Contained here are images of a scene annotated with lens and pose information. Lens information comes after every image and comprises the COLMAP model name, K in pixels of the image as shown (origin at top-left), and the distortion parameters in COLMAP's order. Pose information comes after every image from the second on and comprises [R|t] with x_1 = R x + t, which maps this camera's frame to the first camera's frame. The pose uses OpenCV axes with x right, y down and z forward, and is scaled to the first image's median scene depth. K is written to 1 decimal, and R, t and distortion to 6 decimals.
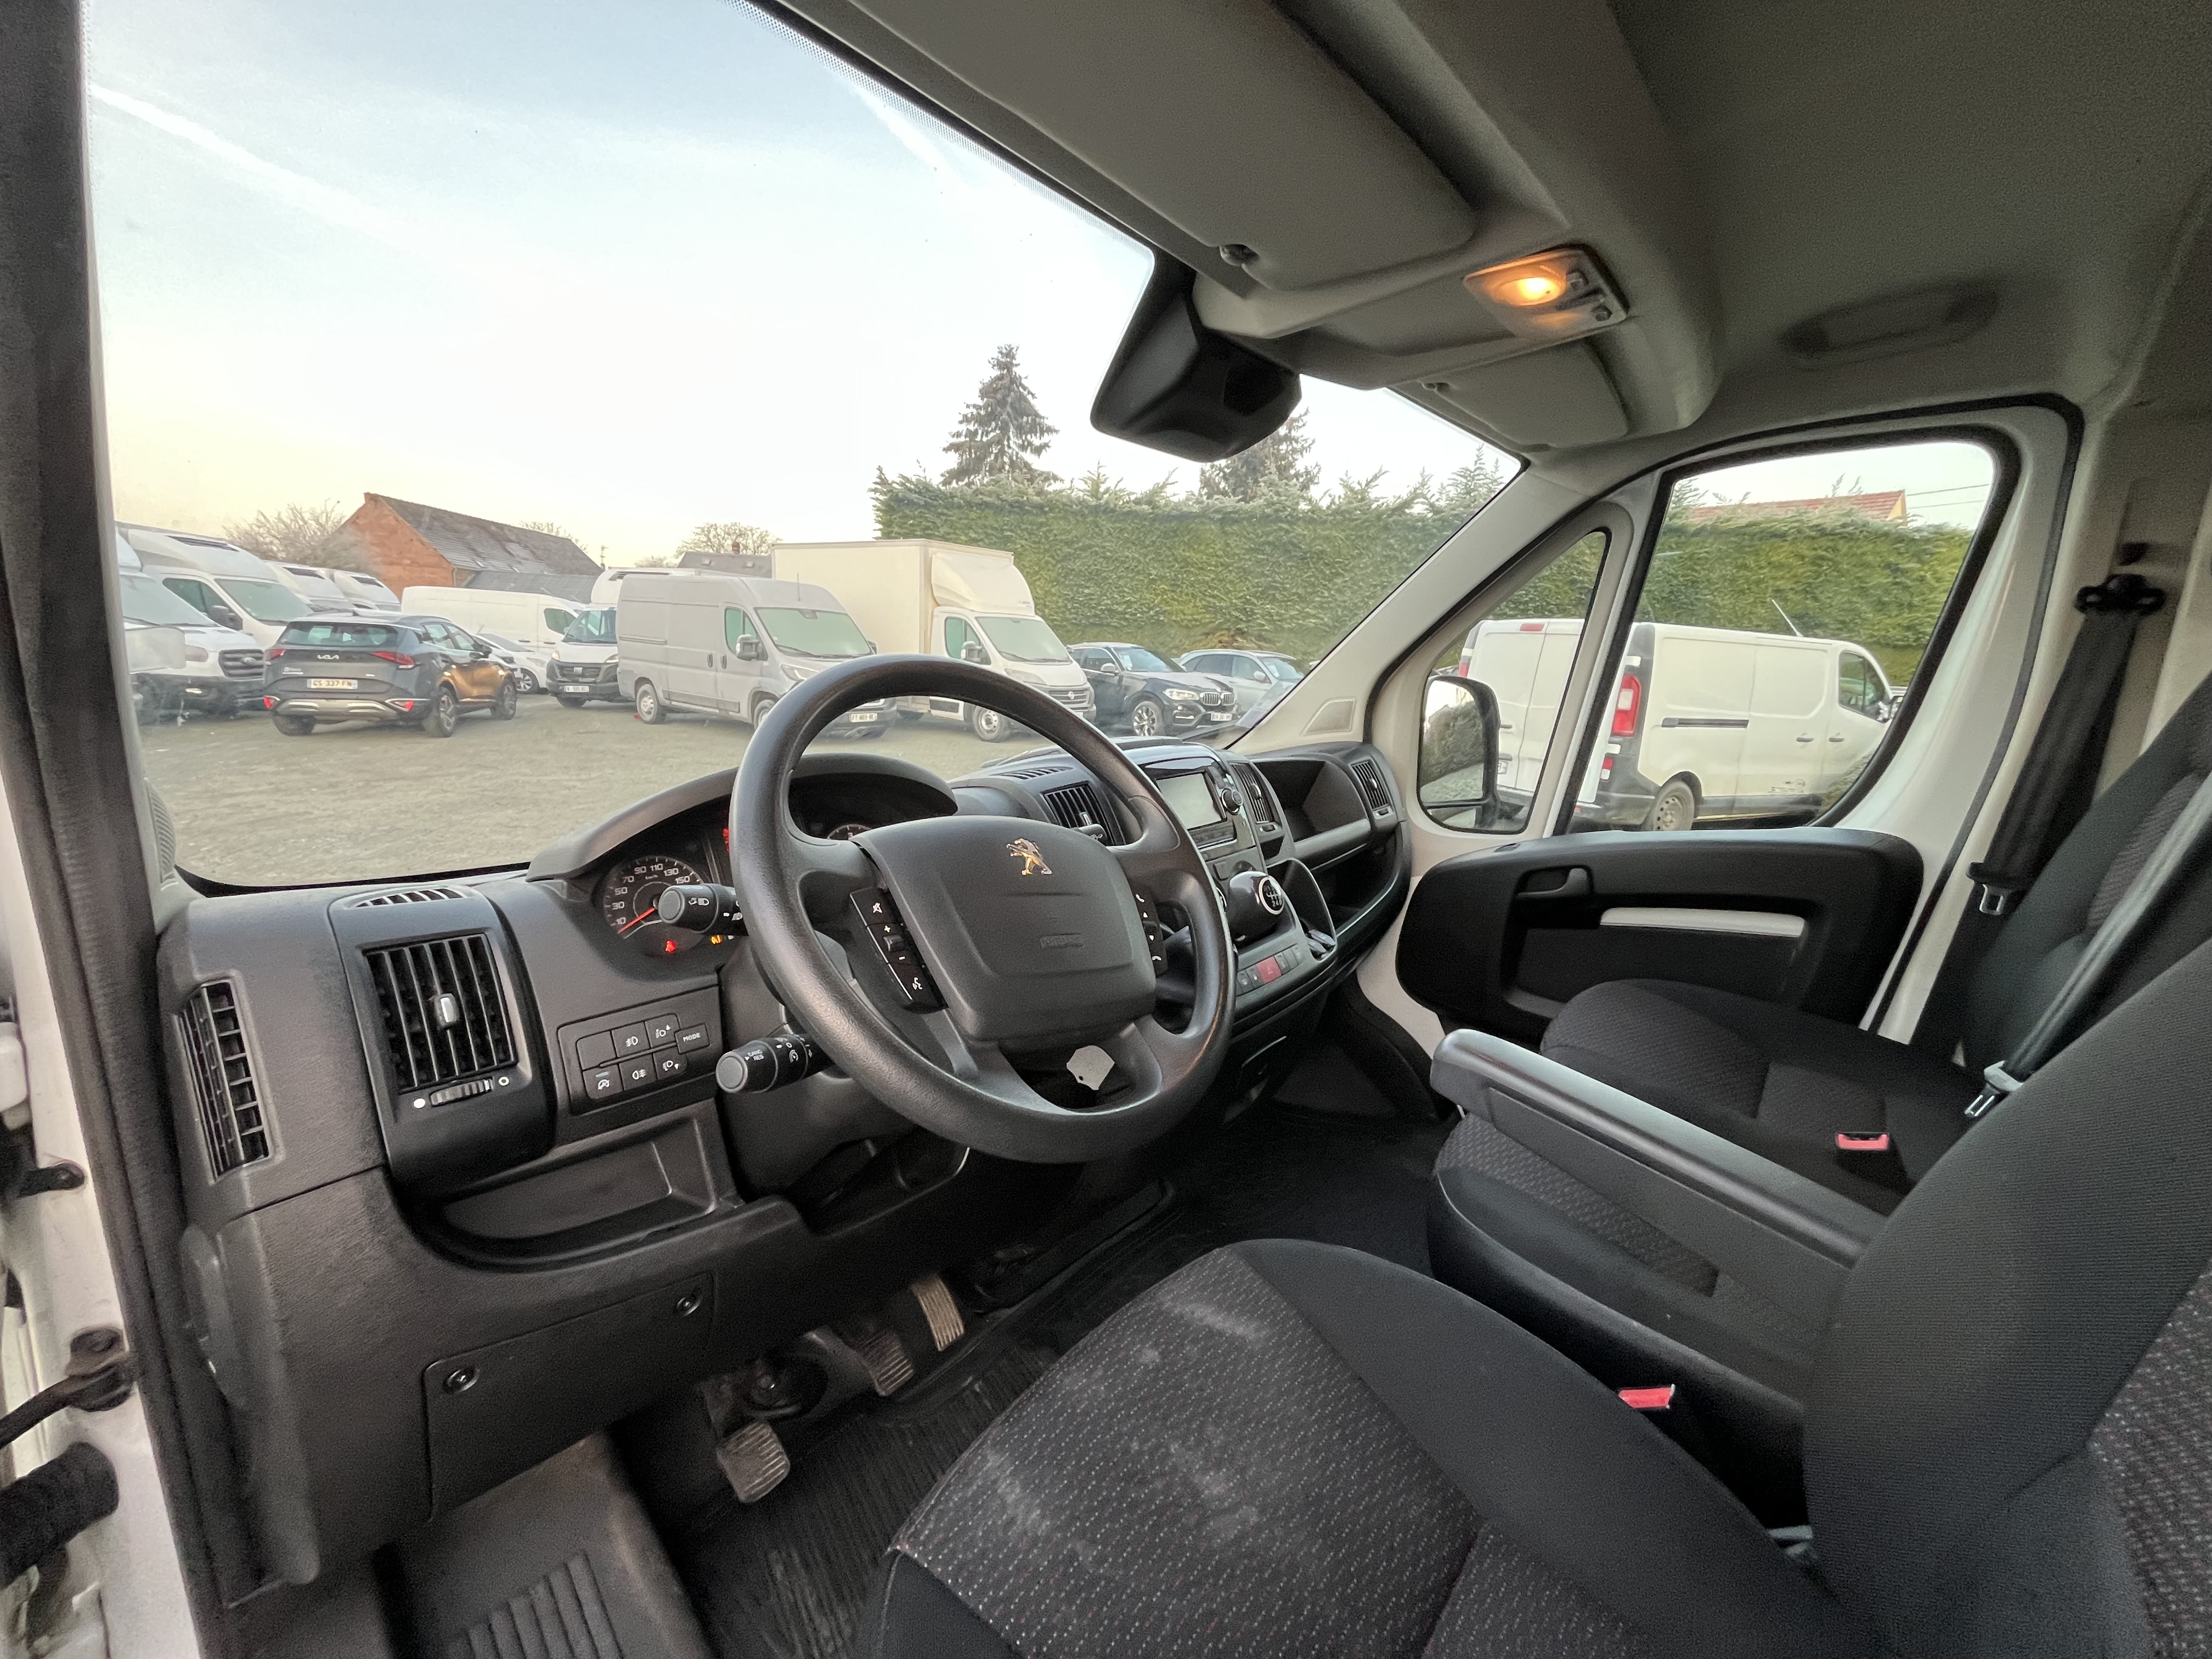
lens RADIAL K [[894.9, 0, 1111.8], [0, 894.9, 817.2], [0, 0, 1]] dist [-0.002146, -0.000243]
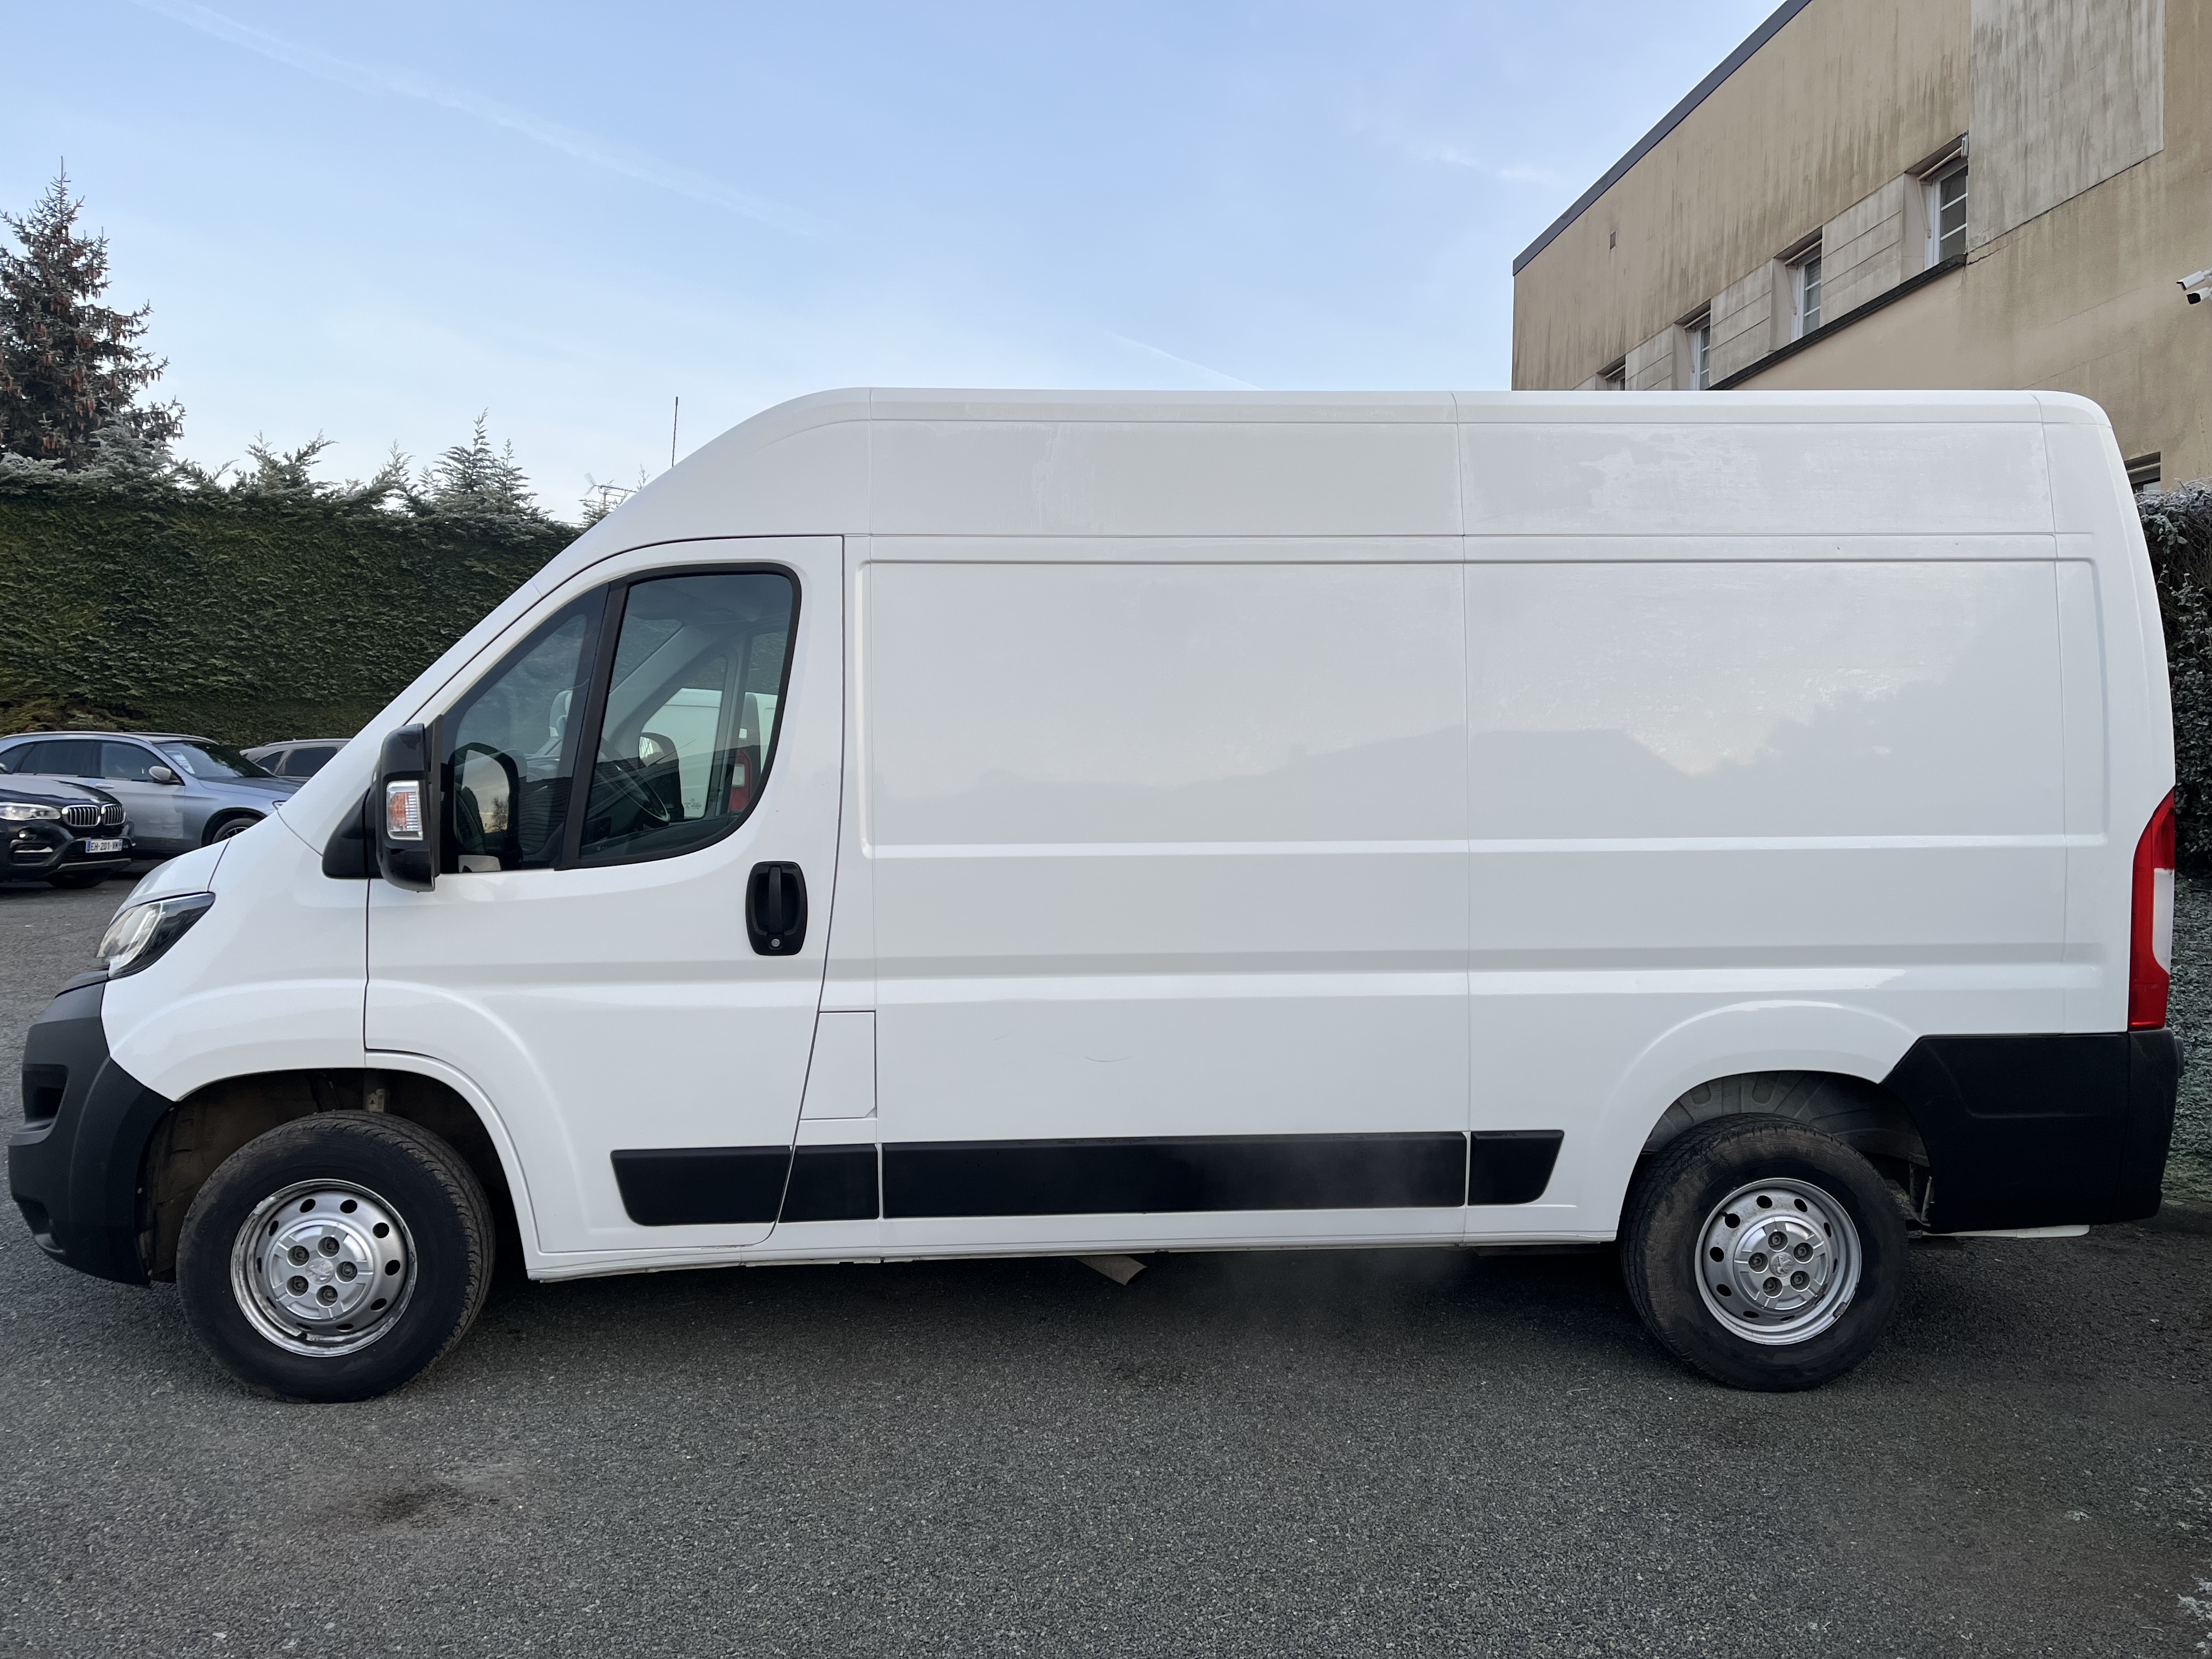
lens RADIAL K [[1615.0, 0, 1105.2], [0, 1615.0, 850.9], [0, 0, 1]] dist [0.087949, -0.112780]
pose [[0.732987, -0.072028, 0.676419, -0.085648], [0.145641, 0.987937, -0.052621, 0.028082], [-0.664469, 0.137085, 0.734635, -0.141927]]
